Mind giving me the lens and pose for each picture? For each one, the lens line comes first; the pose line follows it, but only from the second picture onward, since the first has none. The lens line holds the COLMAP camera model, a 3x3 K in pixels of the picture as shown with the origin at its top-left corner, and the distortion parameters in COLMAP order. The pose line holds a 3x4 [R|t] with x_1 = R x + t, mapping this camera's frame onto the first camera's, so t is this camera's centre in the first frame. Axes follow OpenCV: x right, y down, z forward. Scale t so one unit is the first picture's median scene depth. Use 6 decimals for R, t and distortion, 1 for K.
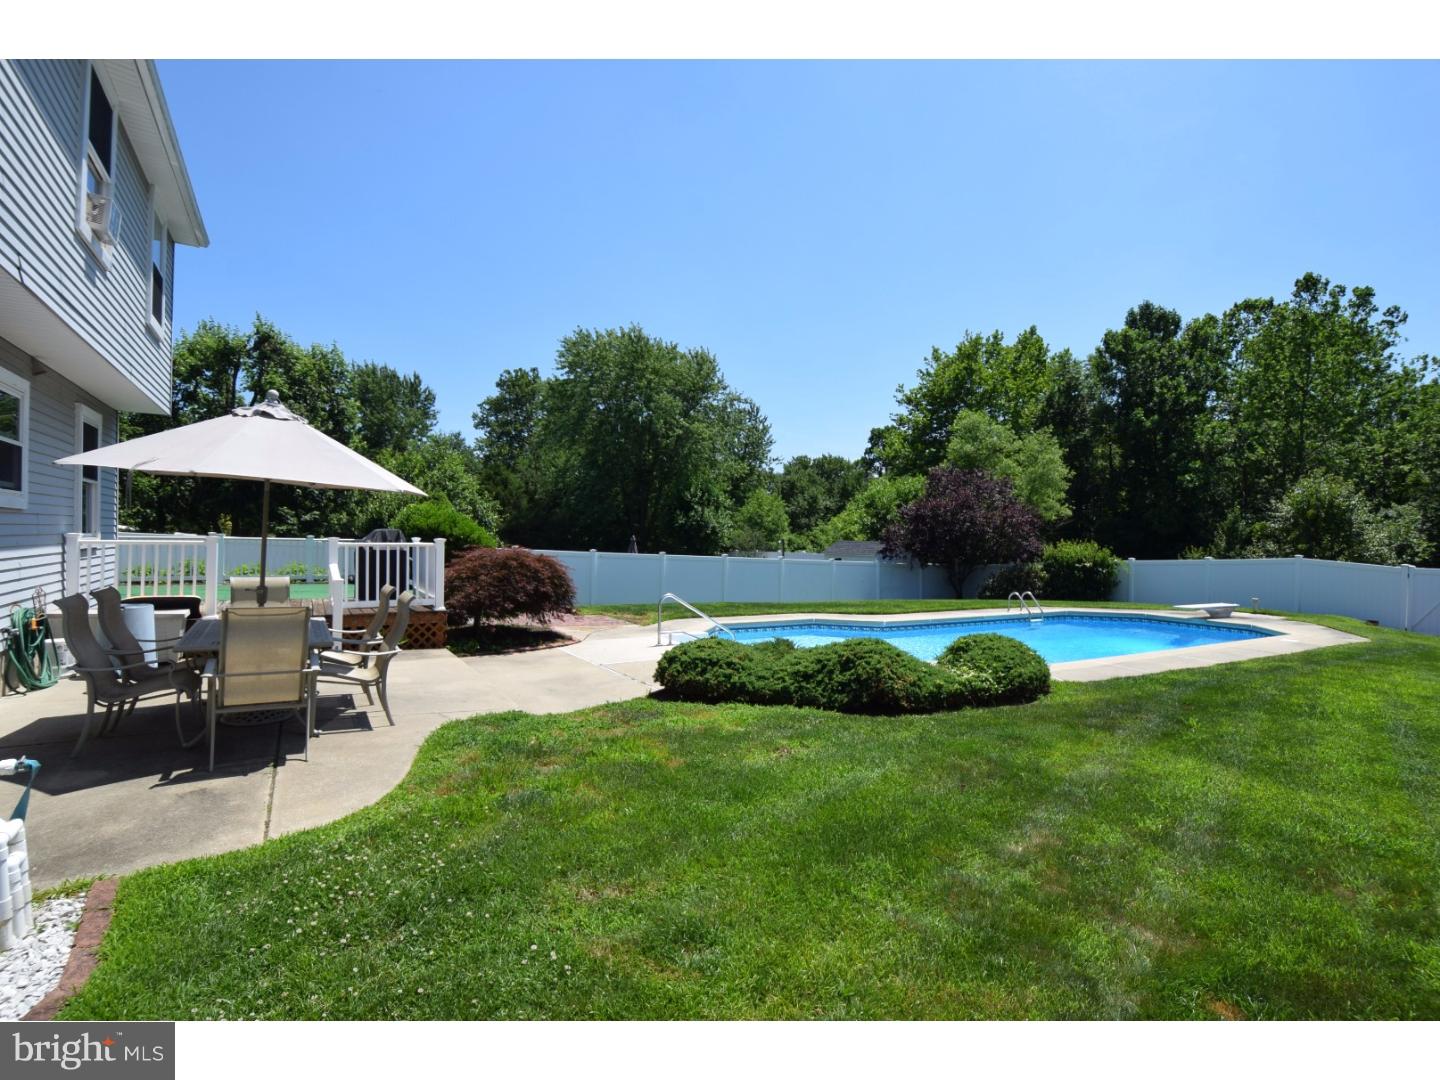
lens RADIAL K [[667.7, 0, 718.7], [0, 667.7, 539.3], [0, 0, 1]] dist [0.002462, 0.000065]
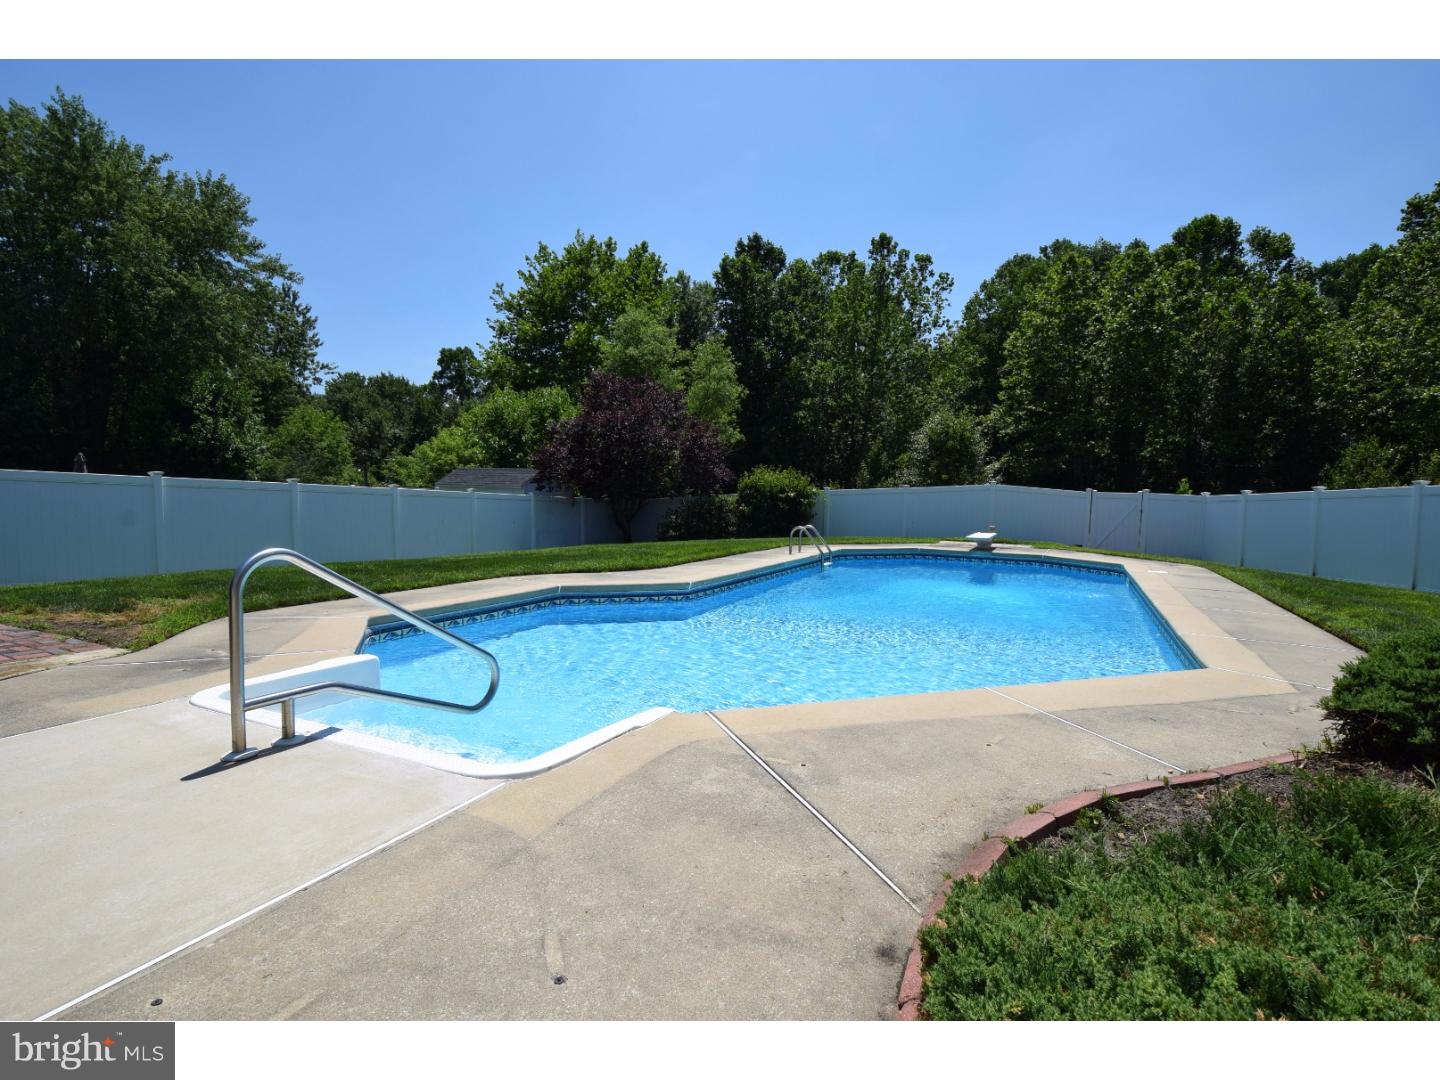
lens RADIAL K [[735.9, 0, 727.0], [0, 735.9, 537.5], [0, 0, 1]] dist [-0.009867, 0.001170]
pose [[0.826058, -0.034115, 0.562551, -0.014364], [-0.008345, 0.997316, 0.072736, 0.009236], [-0.563523, -0.064778, 0.823557, 0.102282]]
